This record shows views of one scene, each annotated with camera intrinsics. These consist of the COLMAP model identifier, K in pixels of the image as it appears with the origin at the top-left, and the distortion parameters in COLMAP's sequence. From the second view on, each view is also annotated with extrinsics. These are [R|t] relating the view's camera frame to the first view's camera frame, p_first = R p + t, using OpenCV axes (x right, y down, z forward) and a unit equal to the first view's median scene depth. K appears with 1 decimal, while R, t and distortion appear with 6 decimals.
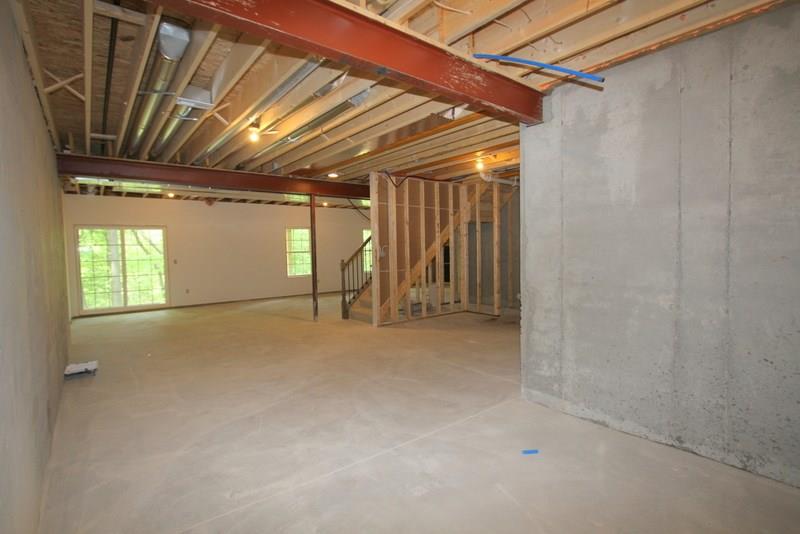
lens RADIAL K [[386.3, 0, 400.0], [0, 386.3, 267.0], [0, 0, 1]] dist [-0.002414, -0.000114]
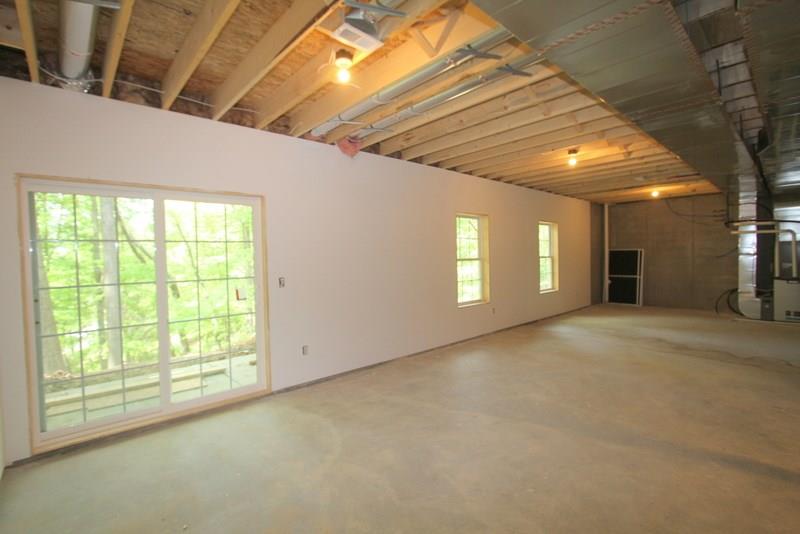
lens RADIAL K [[369.1, 0, 400.0], [0, 369.1, 267.0], [0, 0, 1]] dist [-0.005782, -0.000266]
pose [[0.997870, 0.000399, 0.065237, -0.460203], [0.000318, 0.999940, -0.010988, -0.024547], [-0.065237, 0.010986, 0.997809, 0.567543]]
